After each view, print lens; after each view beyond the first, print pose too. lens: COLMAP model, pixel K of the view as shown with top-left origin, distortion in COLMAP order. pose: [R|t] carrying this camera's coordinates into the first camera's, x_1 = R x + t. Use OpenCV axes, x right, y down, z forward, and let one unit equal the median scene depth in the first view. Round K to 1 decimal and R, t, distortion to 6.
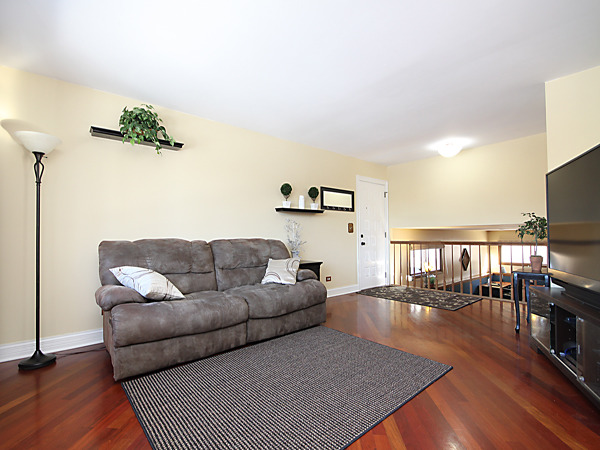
lens RADIAL K [[287.3, 0, 294.5], [0, 287.3, 233.5], [0, 0, 1]] dist [0.001149, 0.000148]
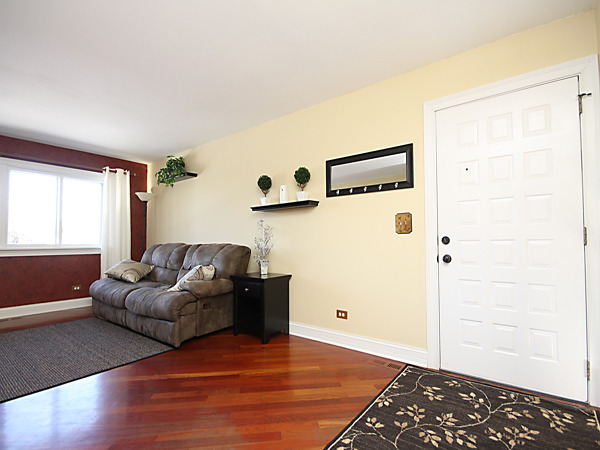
lens RADIAL K [[287.3, 0, 294.5], [0, 287.3, 233.5], [0, 0, 1]] dist [0.001149, 0.000148]
pose [[0.221056, -0.018360, -0.975088, 0.662963], [0.012773, 0.999792, -0.015929, 0.002778], [0.975177, -0.008934, 0.221245, 0.775744]]
